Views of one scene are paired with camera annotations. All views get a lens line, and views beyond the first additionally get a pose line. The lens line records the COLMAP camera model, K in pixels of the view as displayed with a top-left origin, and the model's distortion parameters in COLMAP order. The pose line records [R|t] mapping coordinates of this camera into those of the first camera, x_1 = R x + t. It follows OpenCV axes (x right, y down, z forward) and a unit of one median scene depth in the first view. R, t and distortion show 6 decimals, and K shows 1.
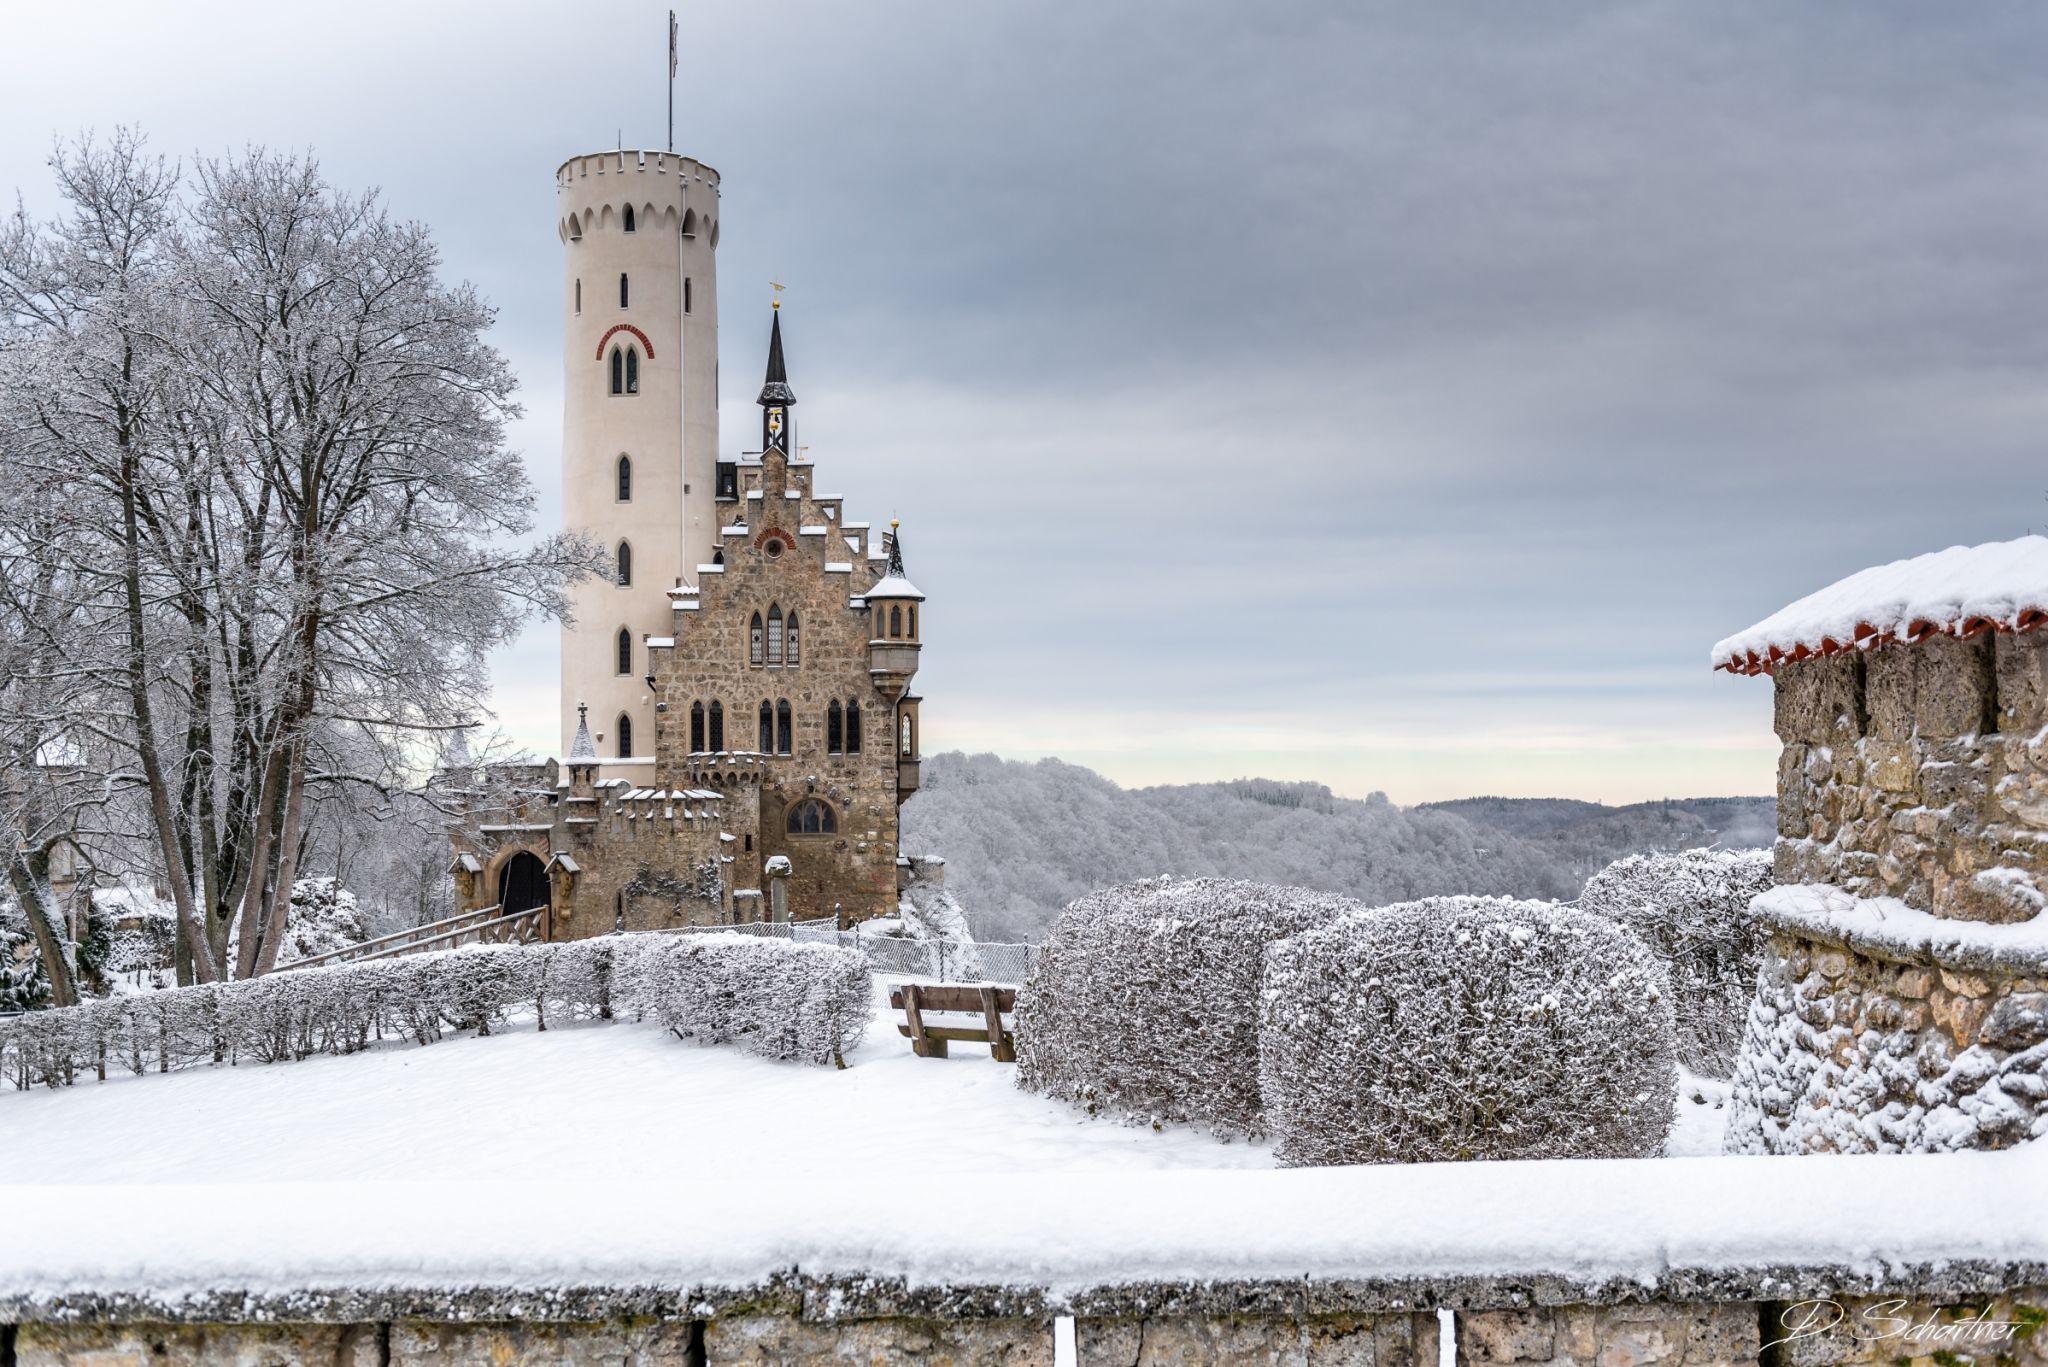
lens RADIAL K [[2133.0, 0, 1024.0], [0, 2133.0, 683.5], [0, 0, 1]] dist [0.014257, -0.009836]
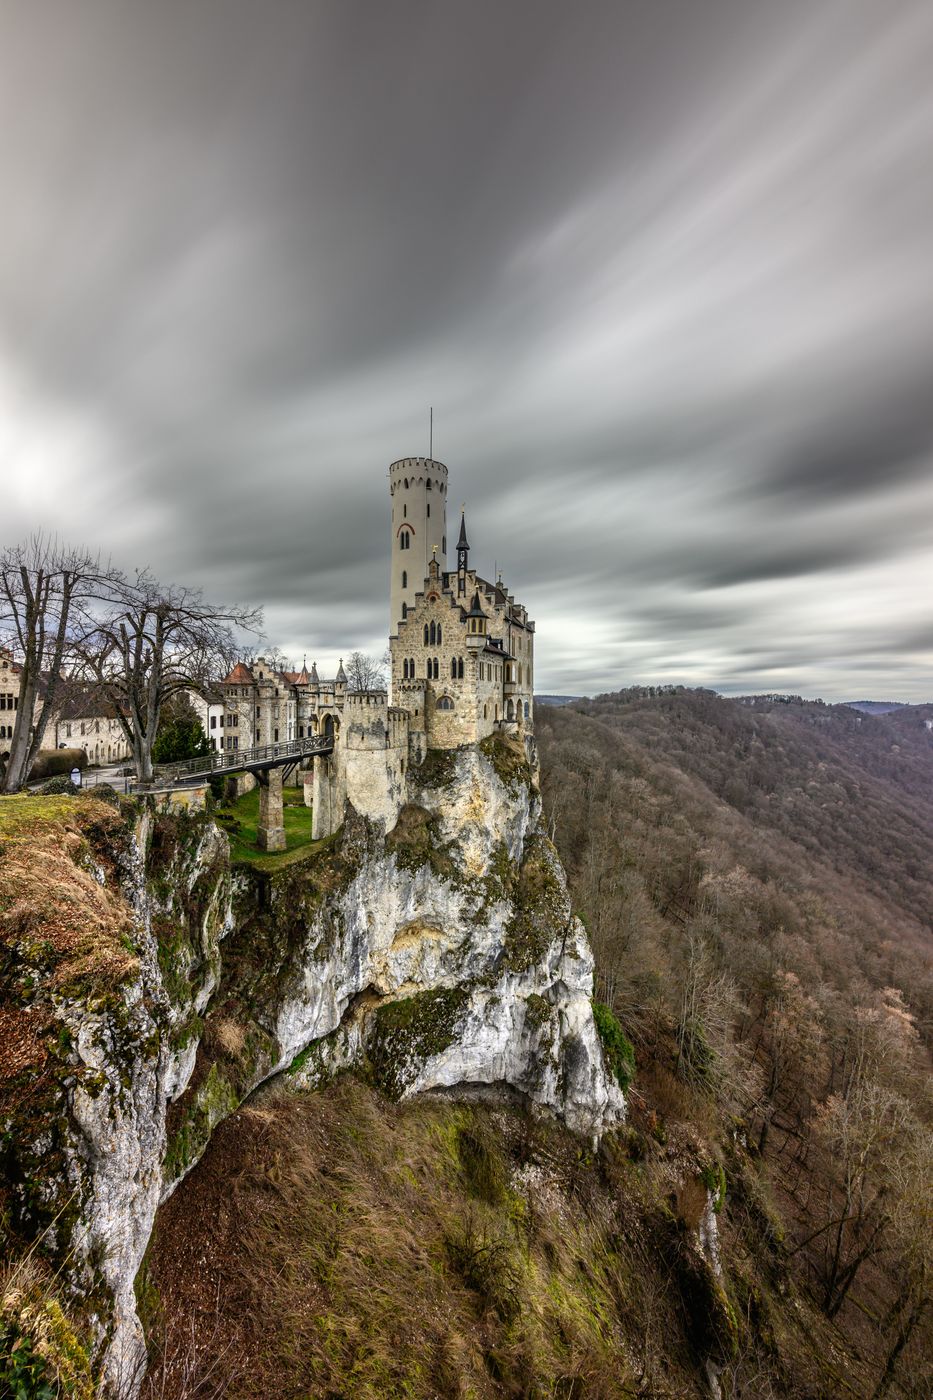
lens RADIAL K [[571.9, 0, 466.5], [0, 571.9, 700.0], [0, 0, 1]] dist [-0.006537, -0.000034]
pose [[0.920607, 0.016192, -0.390156, 0.193324], [0.006549, 0.998359, 0.056885, 0.019323], [0.390437, -0.054924, 0.918990, 0.373224]]
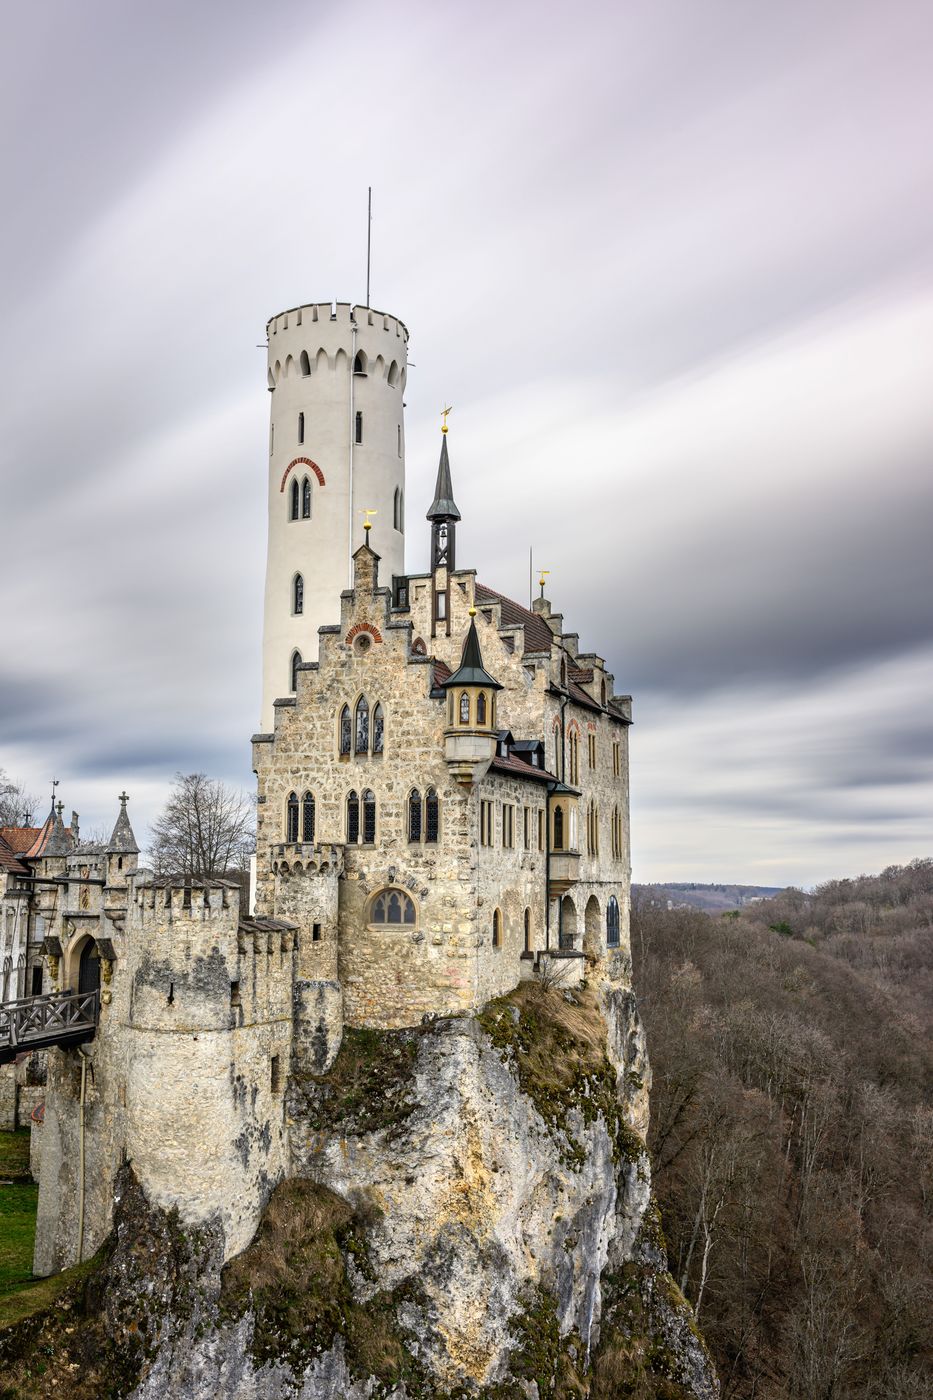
lens RADIAL K [[1458.1, 0, 465.7], [0, 1458.1, 686.9], [0, 0, 1]] dist [0.014257, -0.009836]
pose [[0.913305, -0.042640, -0.405037, 0.212211], [0.008415, 0.996268, -0.085906, 0.018671], [0.407189, 0.075050, 0.910255, 0.383851]]
